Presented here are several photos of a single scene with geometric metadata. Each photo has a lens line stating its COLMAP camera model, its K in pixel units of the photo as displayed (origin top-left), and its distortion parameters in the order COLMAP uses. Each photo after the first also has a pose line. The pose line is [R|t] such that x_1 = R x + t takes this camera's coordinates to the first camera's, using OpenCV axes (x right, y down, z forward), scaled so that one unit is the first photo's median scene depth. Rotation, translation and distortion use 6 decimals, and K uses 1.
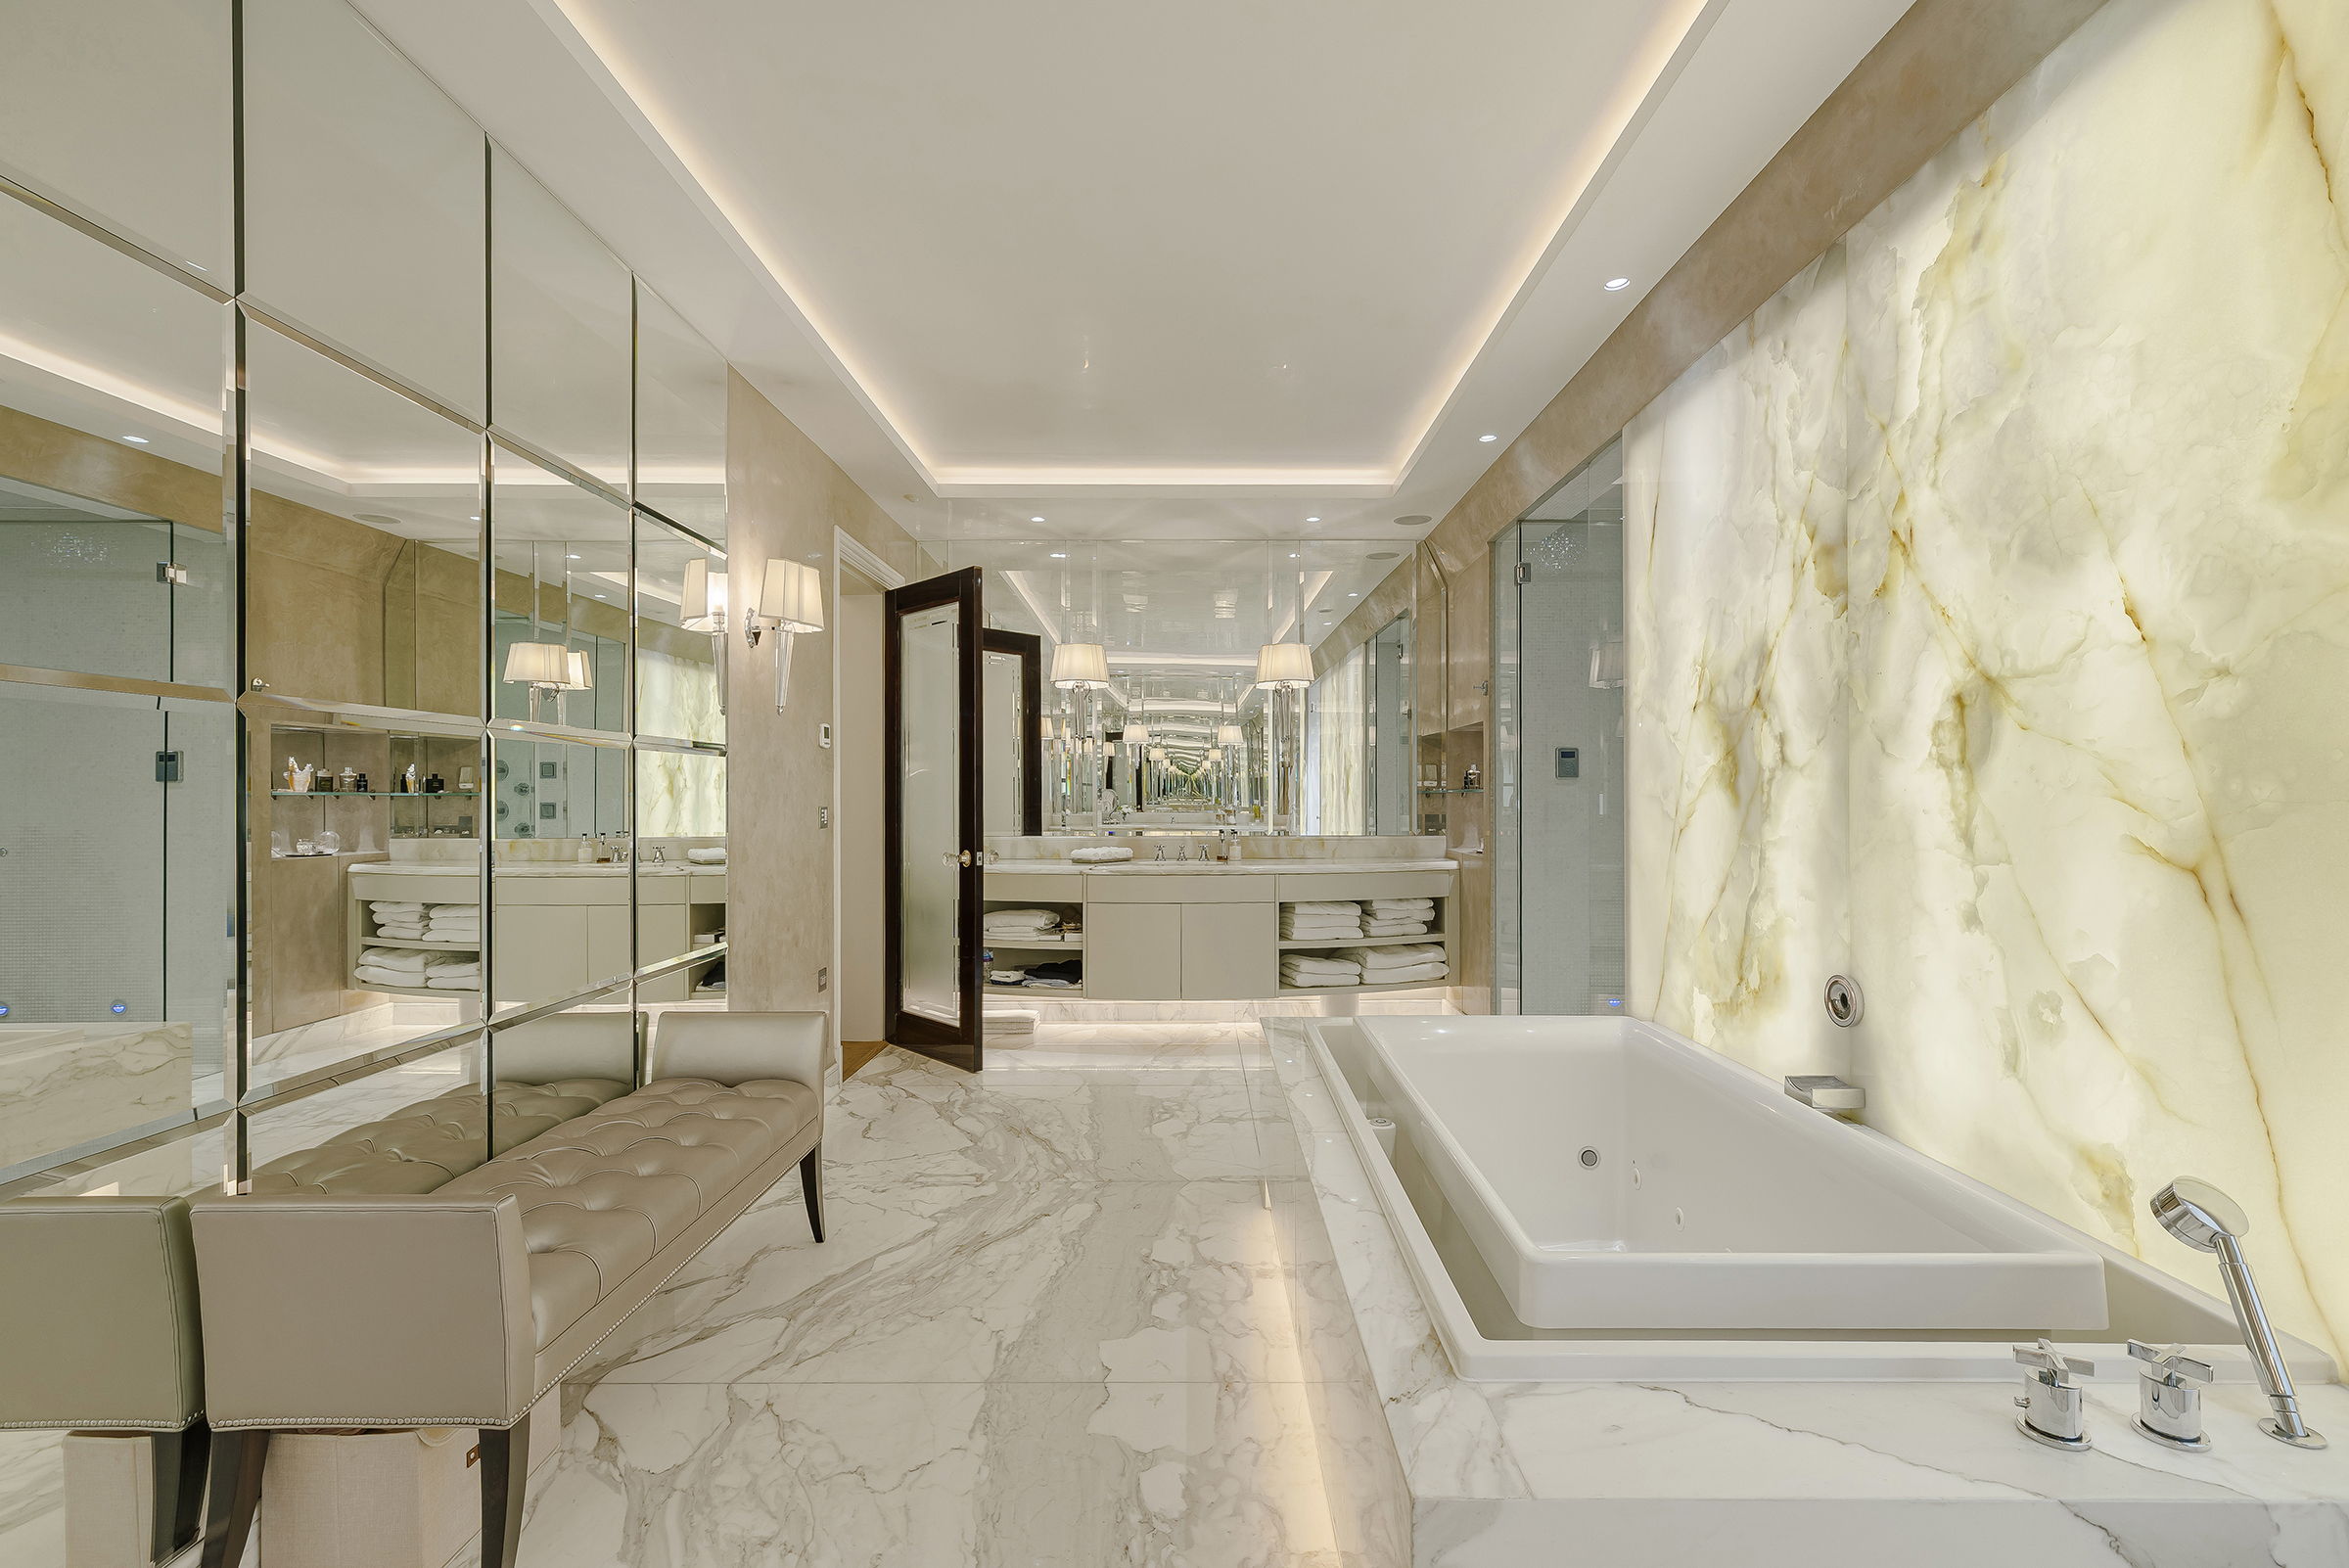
lens RADIAL K [[1076.2, 0, 1172.6], [0, 1076.2, 792.8], [0, 0, 1]] dist [0.007142, -0.000016]
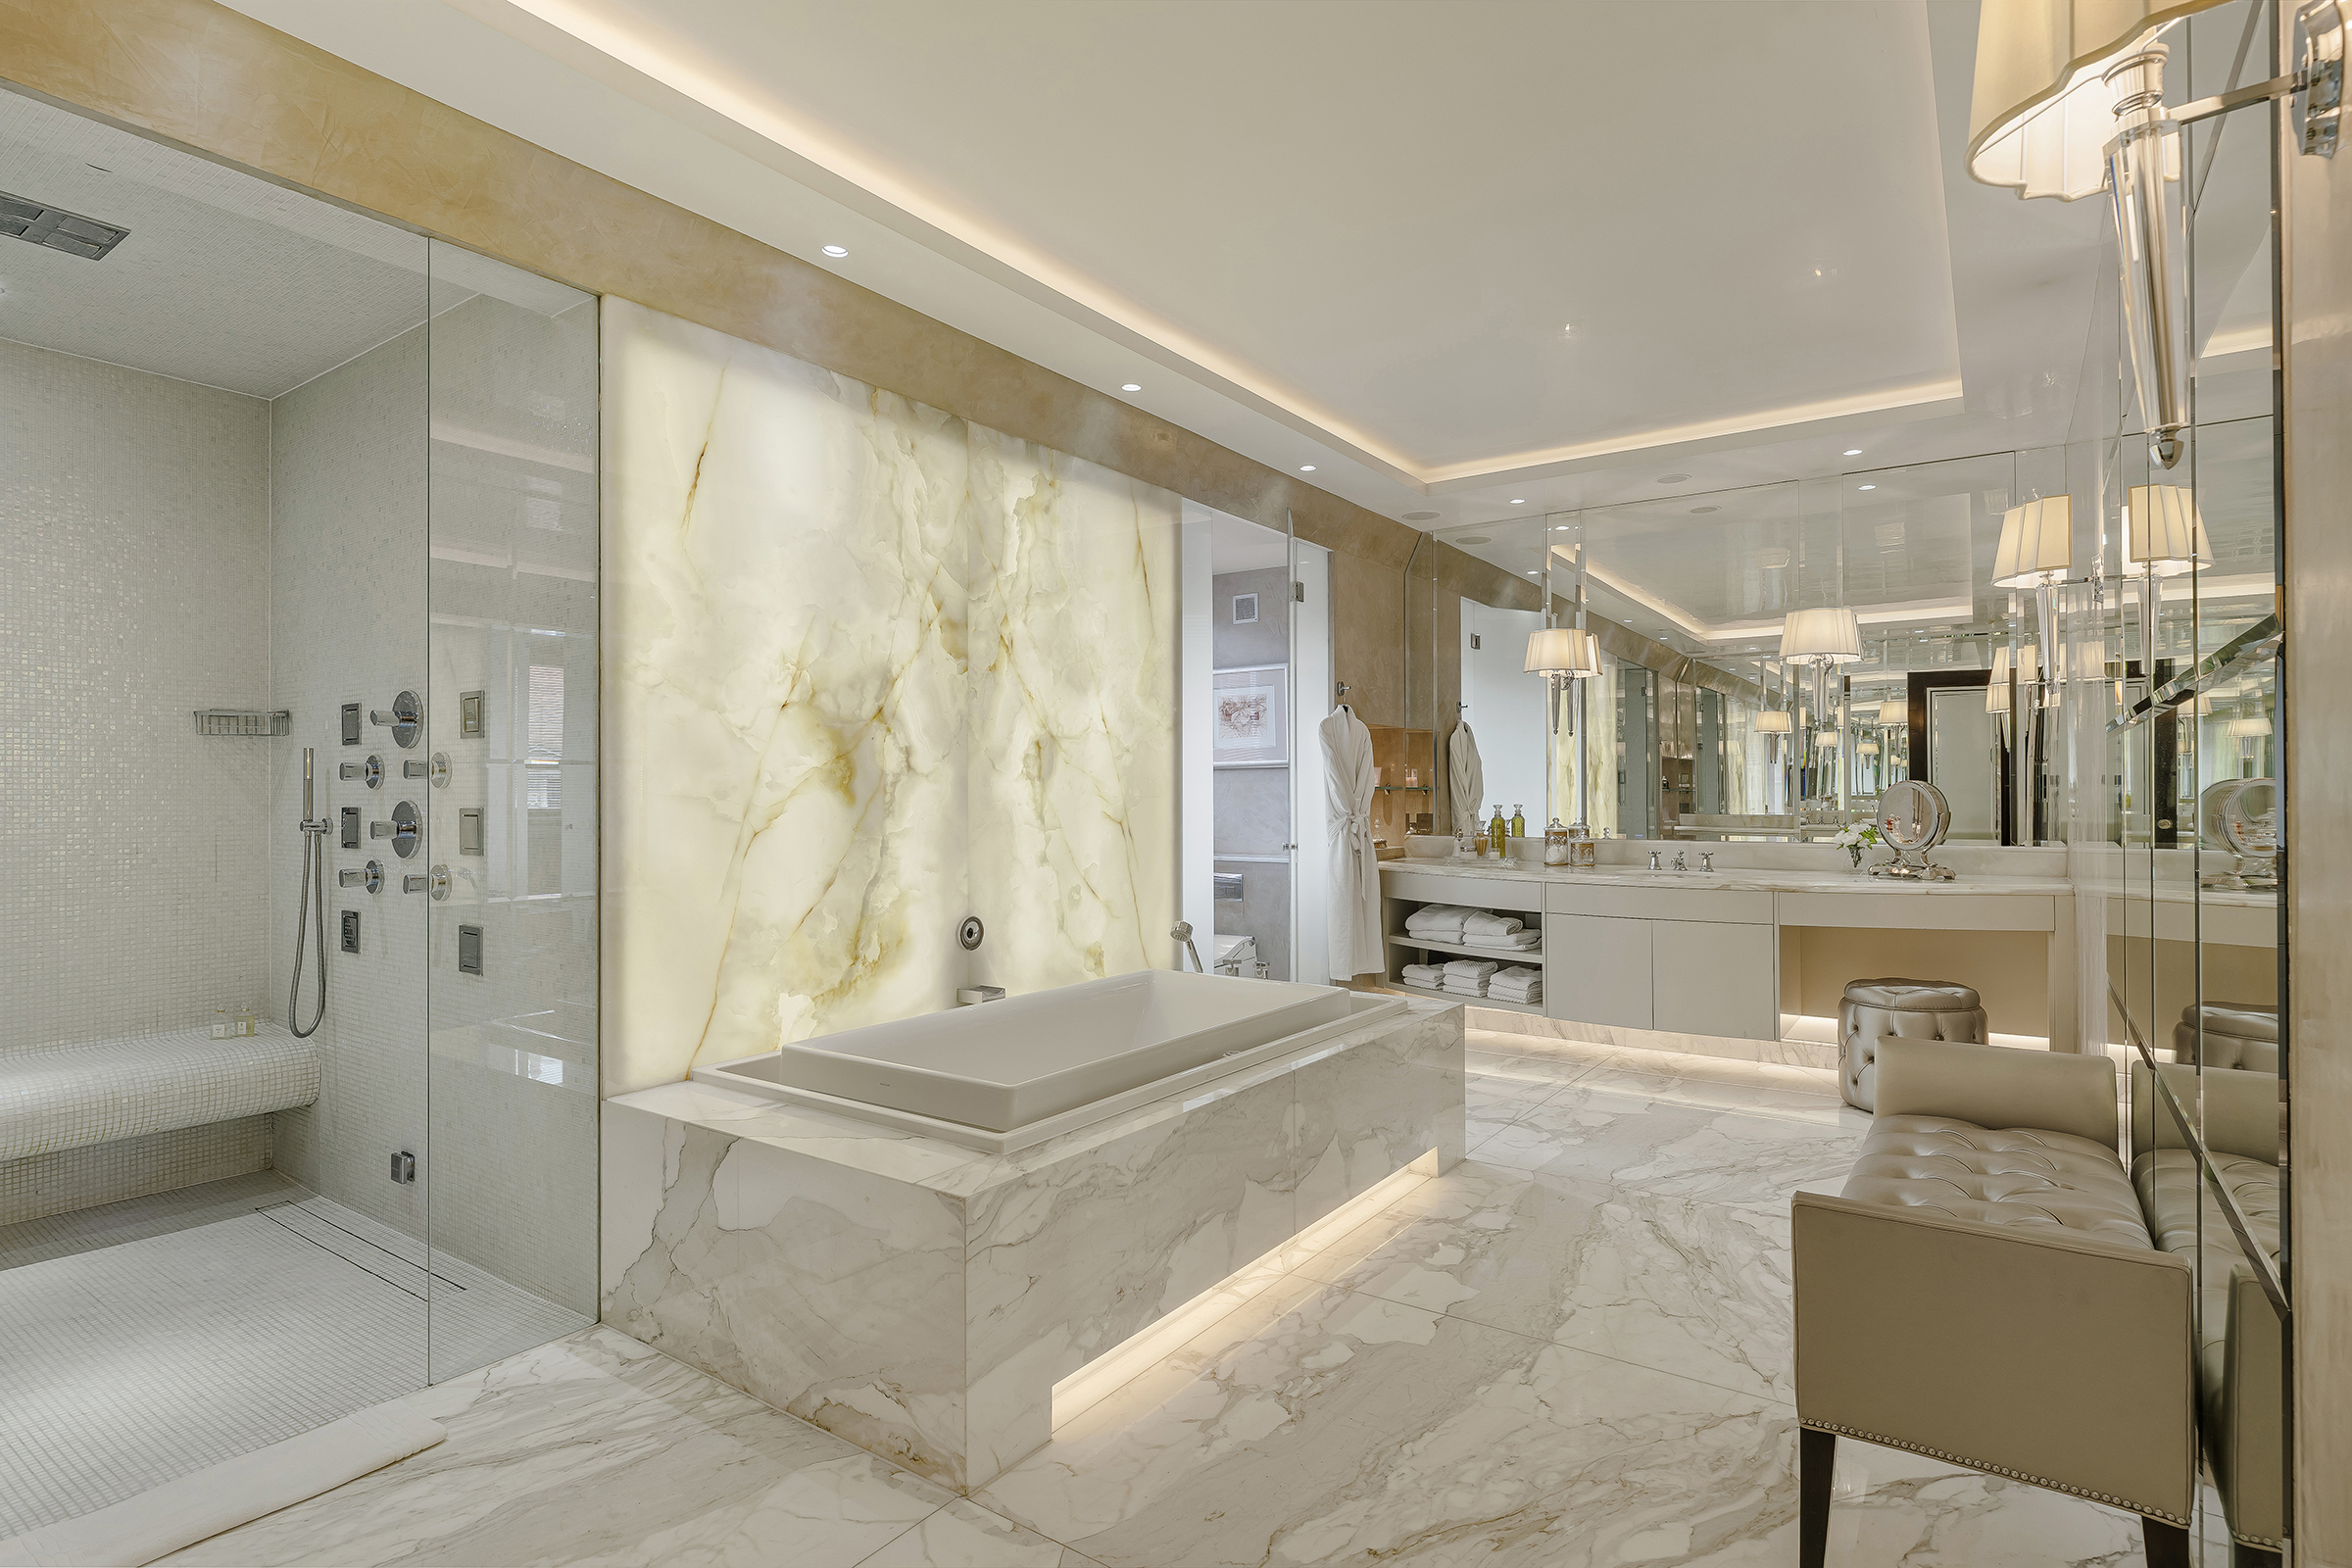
lens RADIAL K [[1196.7, 0, 1163.8], [0, 1196.7, 787.3], [0, 0, 1]] dist [-0.002575, -0.000115]
pose [[-0.826308, 0.008963, 0.563147, -0.534806], [0.003998, 0.999942, -0.010049, 0.009242], [-0.563204, -0.006052, -0.826296, 2.230593]]
